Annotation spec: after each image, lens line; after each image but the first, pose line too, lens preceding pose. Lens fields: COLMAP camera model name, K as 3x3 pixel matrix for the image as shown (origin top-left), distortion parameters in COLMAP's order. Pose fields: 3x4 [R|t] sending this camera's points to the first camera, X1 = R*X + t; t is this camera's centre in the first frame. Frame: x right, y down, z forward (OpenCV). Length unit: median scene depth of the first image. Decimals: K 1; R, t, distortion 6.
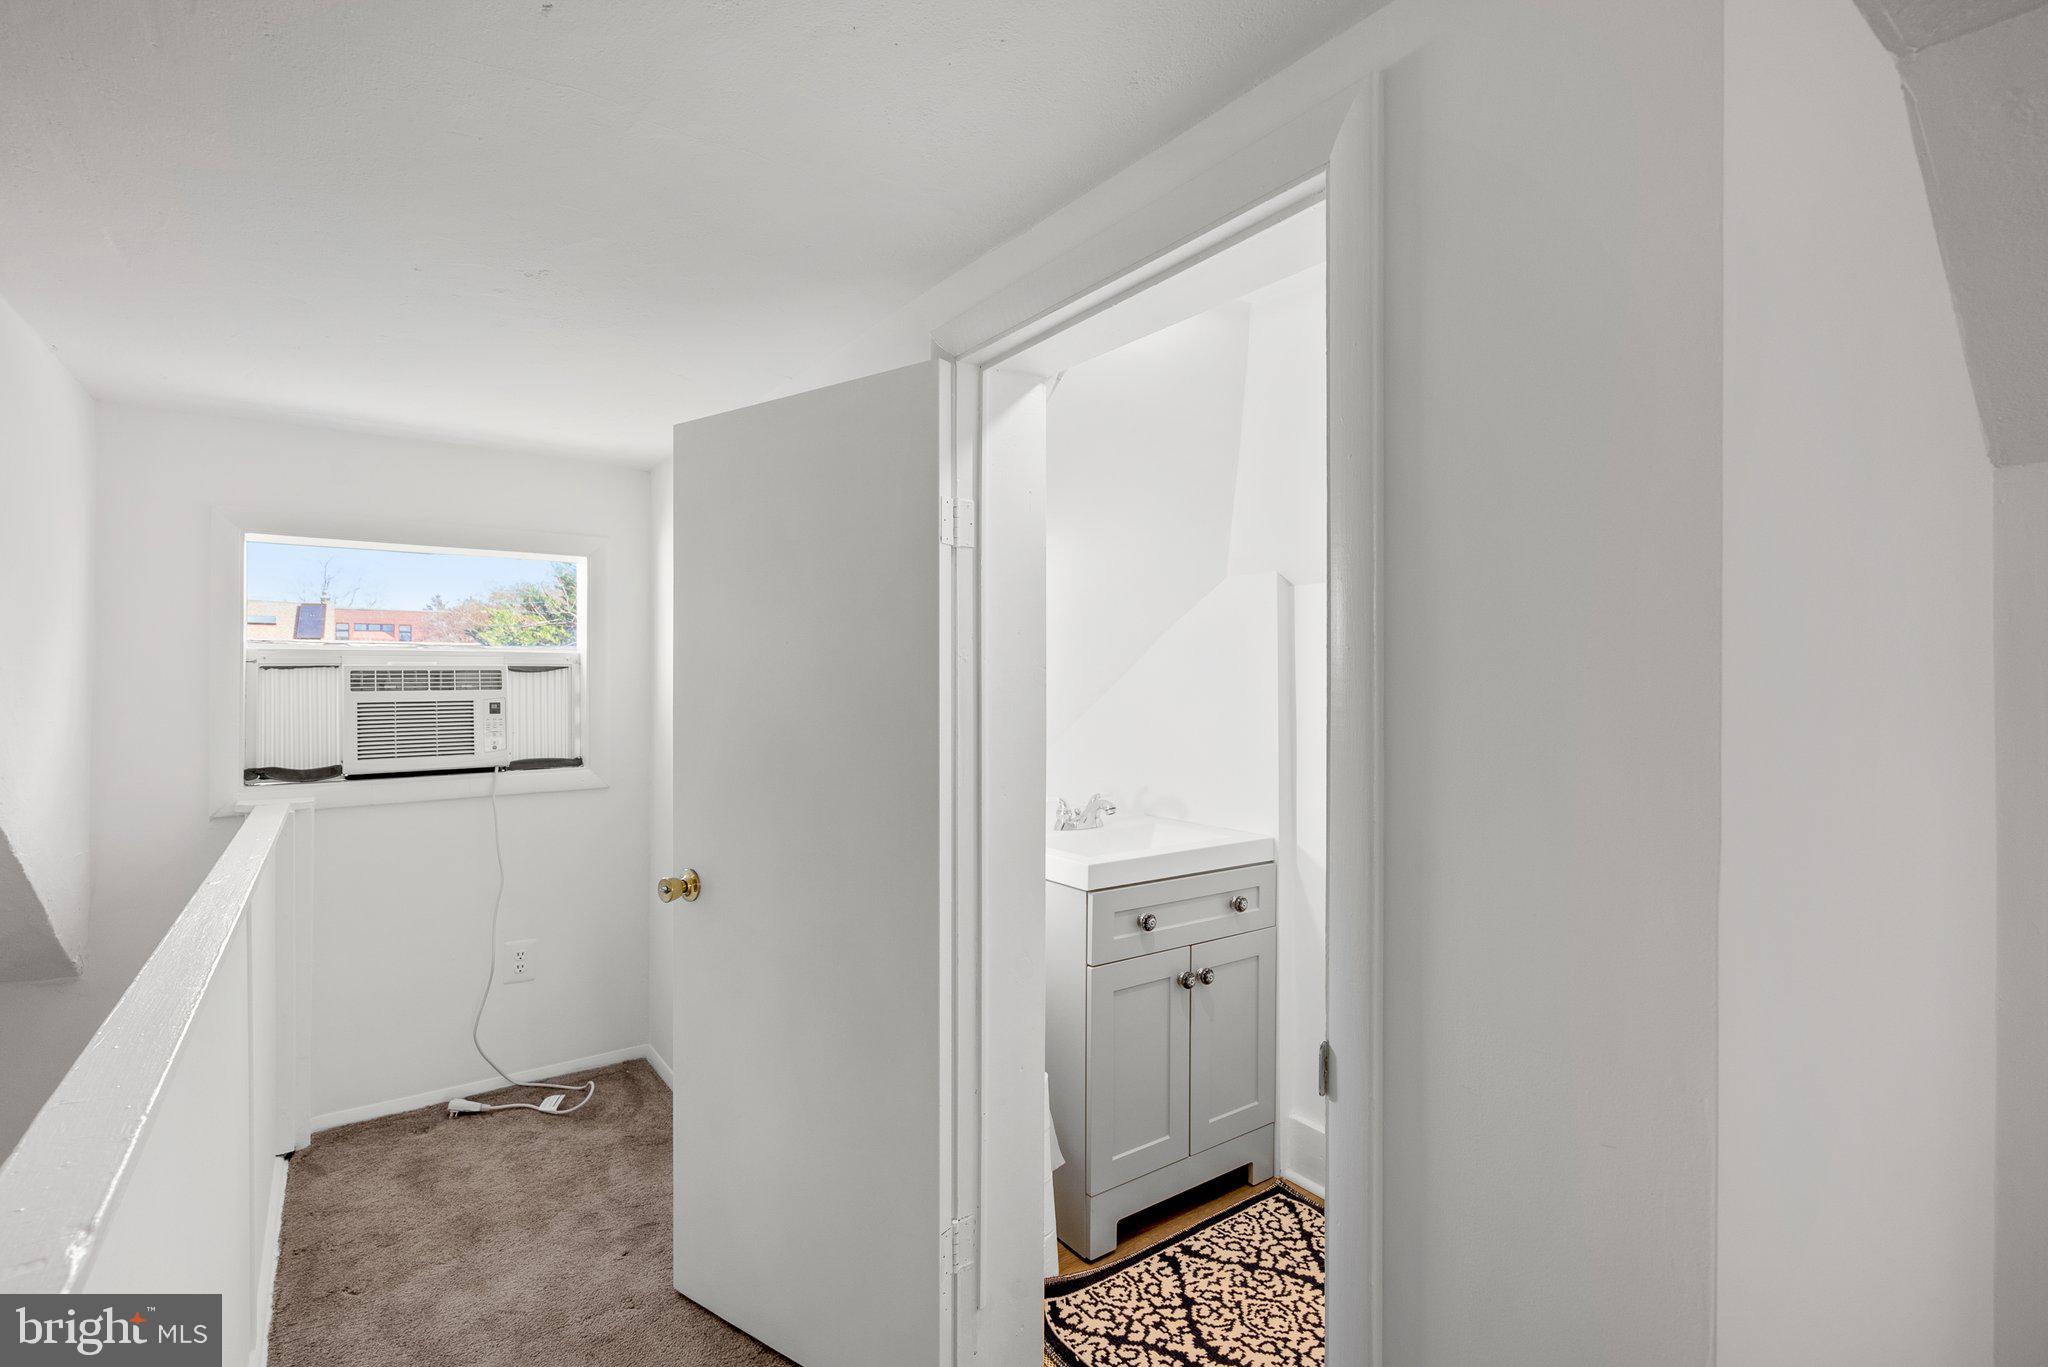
lens RADIAL K [[956.8, 0, 1024.0], [0, 956.8, 683.5], [0, 0, 1]] dist [-0.000428, 0.000822]
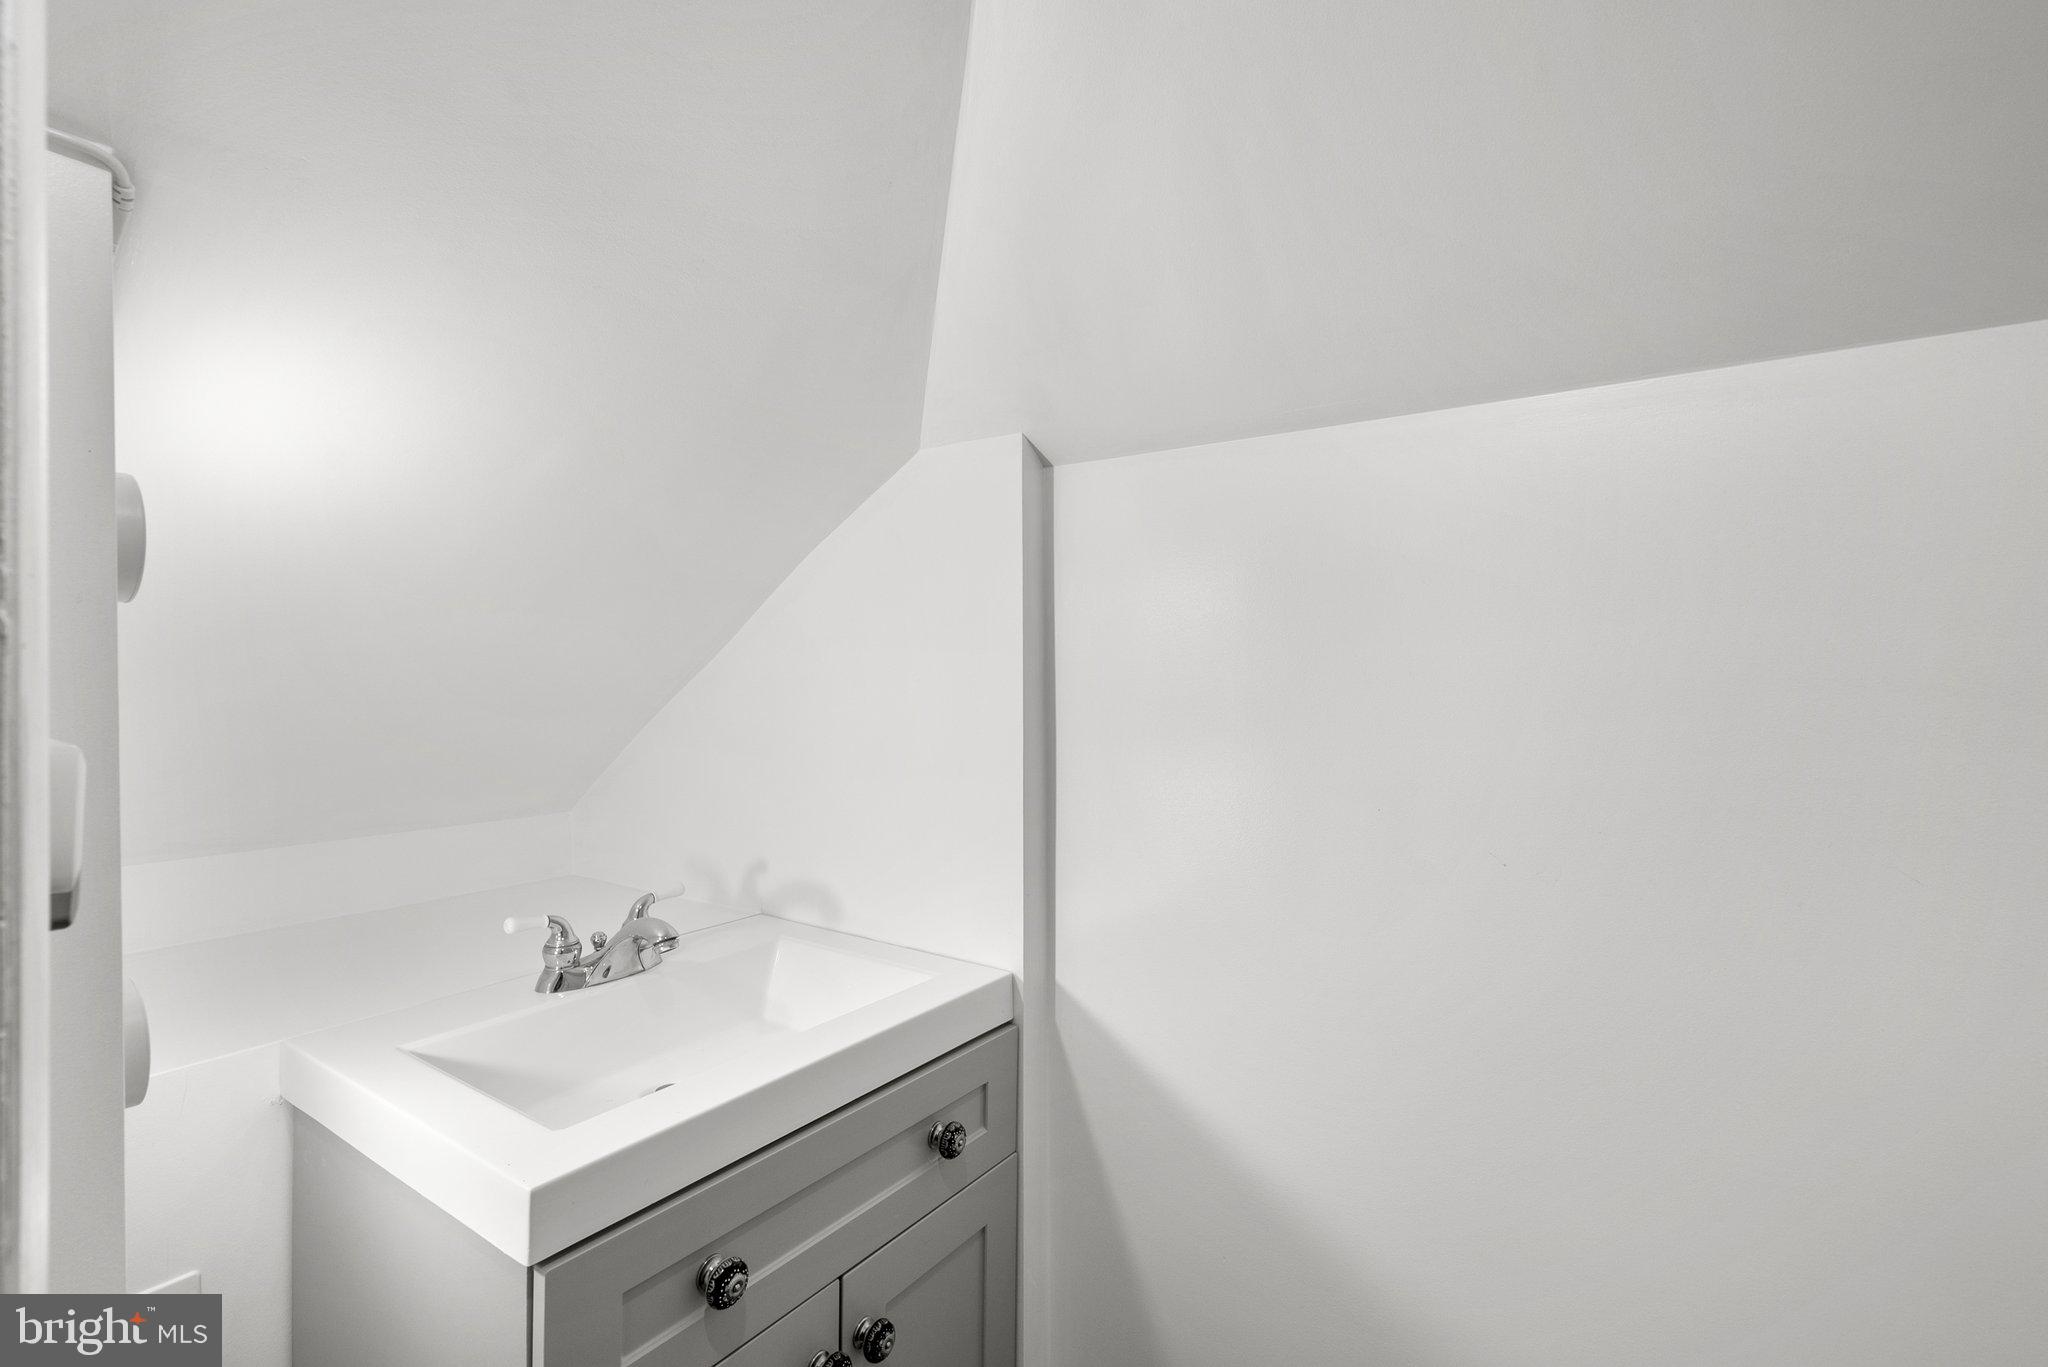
lens RADIAL K [[956.8, 0, 1024.0], [0, 956.8, 683.5], [0, 0, 1]] dist [-0.000428, 0.000822]
pose [[0.943904, -0.001082, 0.330219, 0.104199], [-0.003153, 0.999920, 0.012287, 0.004680], [-0.330205, -0.012639, 0.943824, 0.539259]]
